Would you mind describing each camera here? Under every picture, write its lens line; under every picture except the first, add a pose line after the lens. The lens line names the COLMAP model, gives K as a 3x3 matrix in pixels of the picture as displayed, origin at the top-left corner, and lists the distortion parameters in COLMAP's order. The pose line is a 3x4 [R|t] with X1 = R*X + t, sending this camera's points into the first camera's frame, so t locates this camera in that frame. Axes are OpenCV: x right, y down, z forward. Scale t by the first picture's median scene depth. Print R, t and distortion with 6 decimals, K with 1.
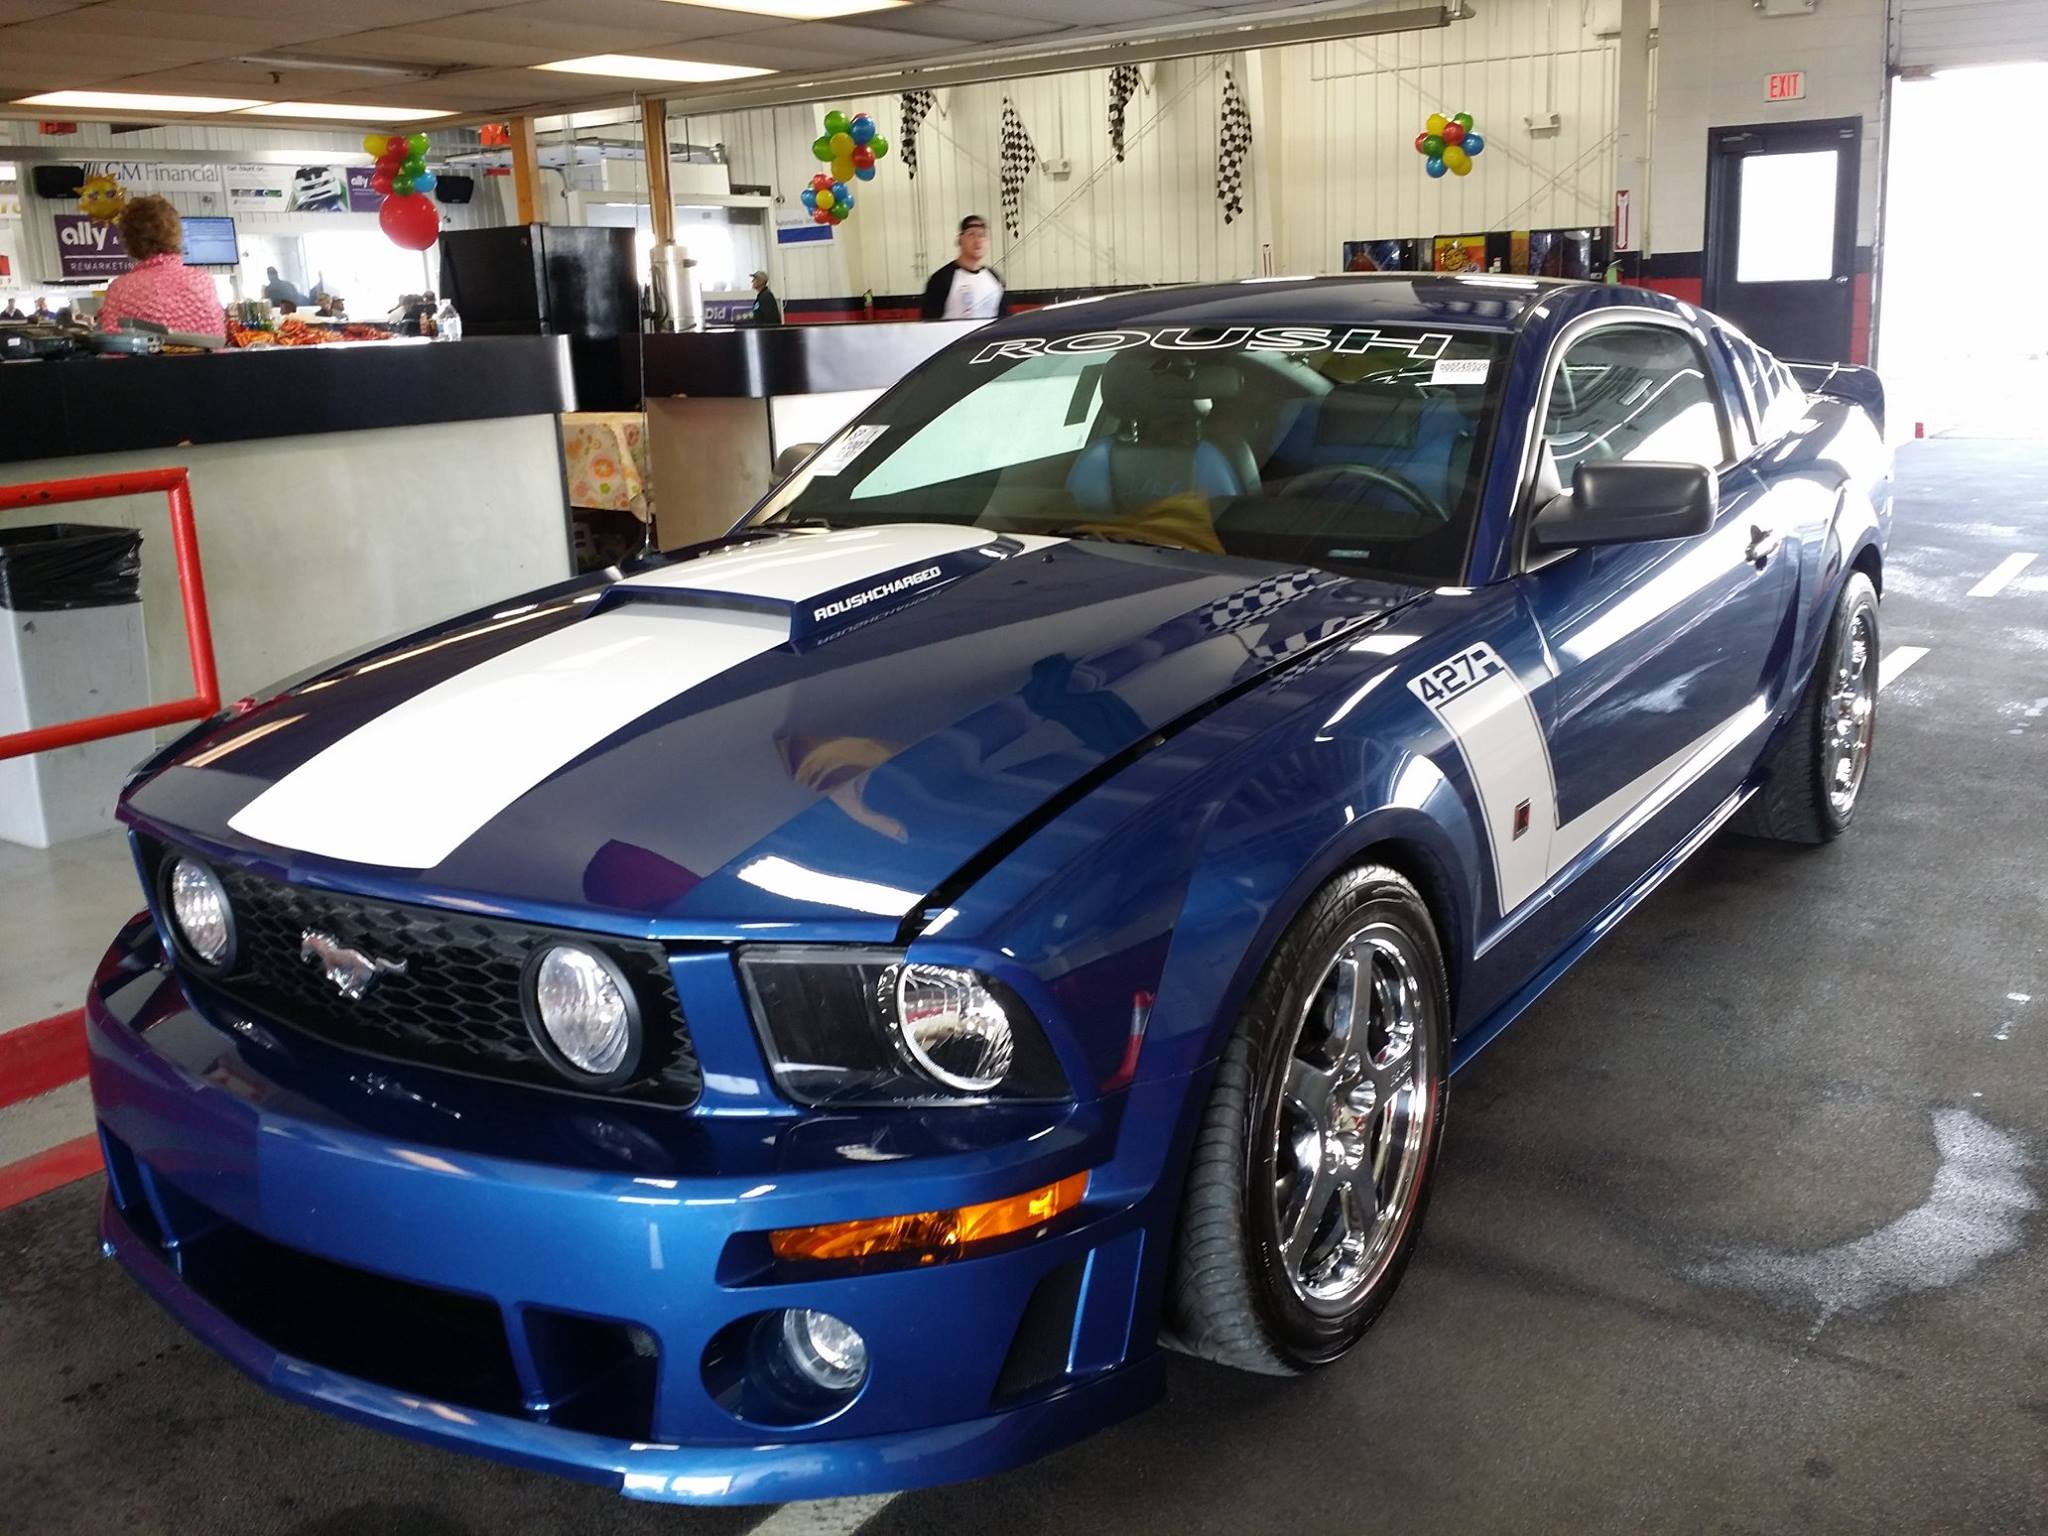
lens RADIAL K [[1899.7, 0, 1024.0], [0, 1899.7, 768.0], [0, 0, 1]] dist [0.006389, -0.127213]
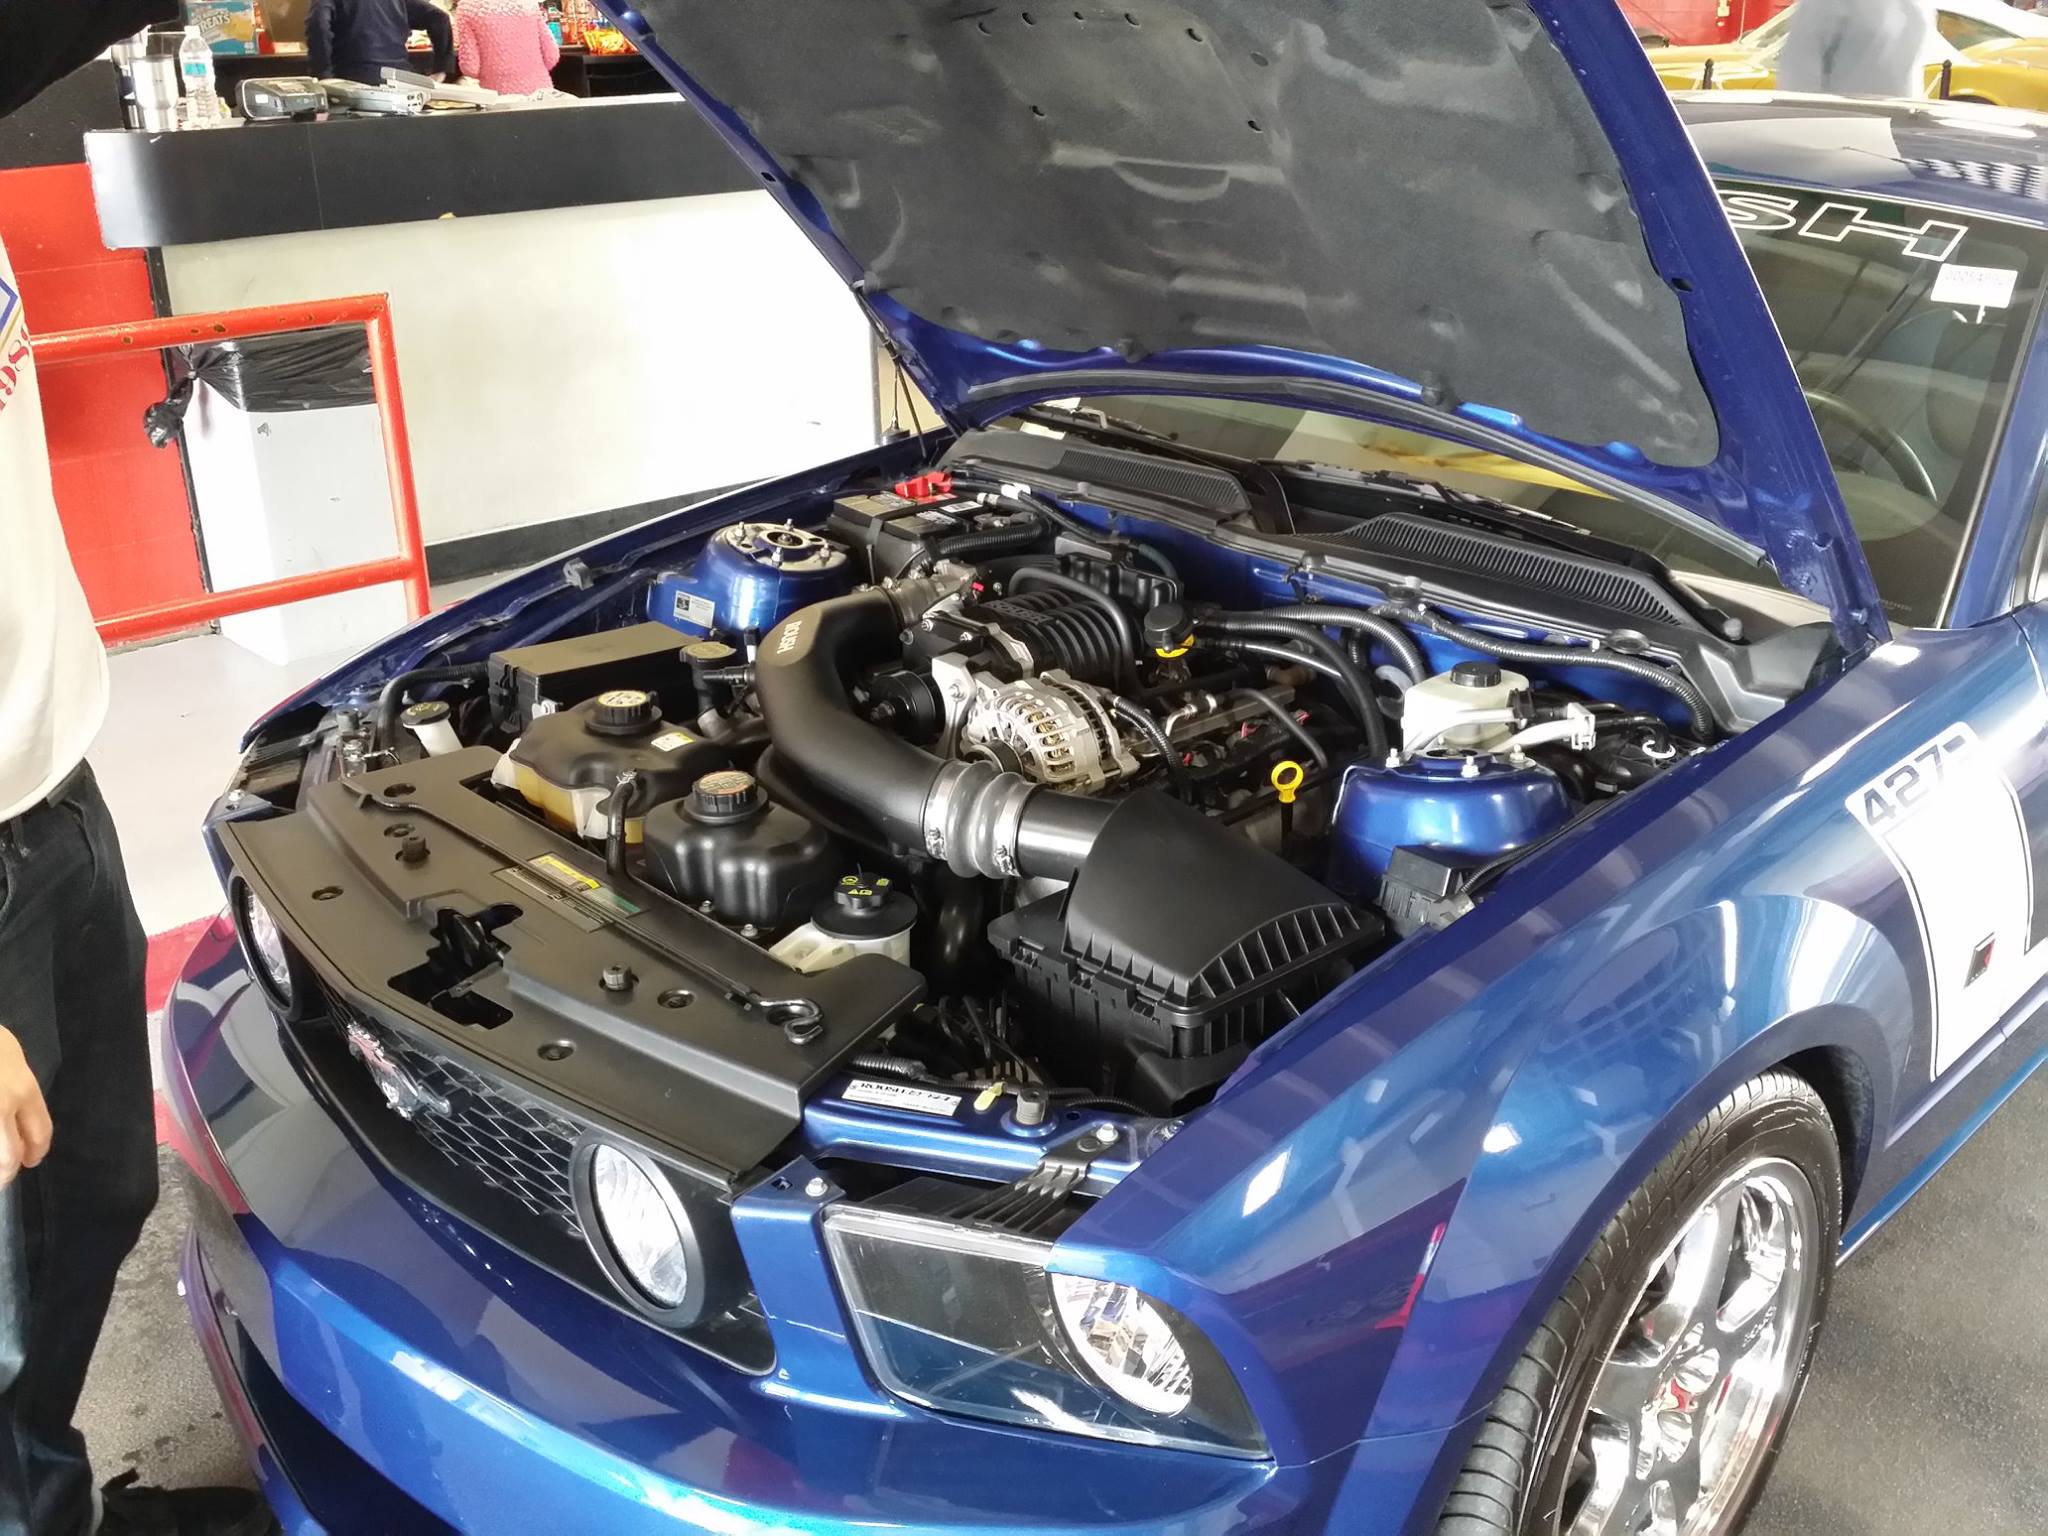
lens RADIAL K [[1899.7, 0, 1024.0], [0, 1899.7, 768.0], [0, 0, 1]] dist [0.006389, -0.127213]
pose [[0.978213, 0.101143, -0.181300, 0.027697], [-0.071212, 0.983786, 0.164603, -0.143939], [0.195009, -0.148106, 0.969555, 0.246397]]
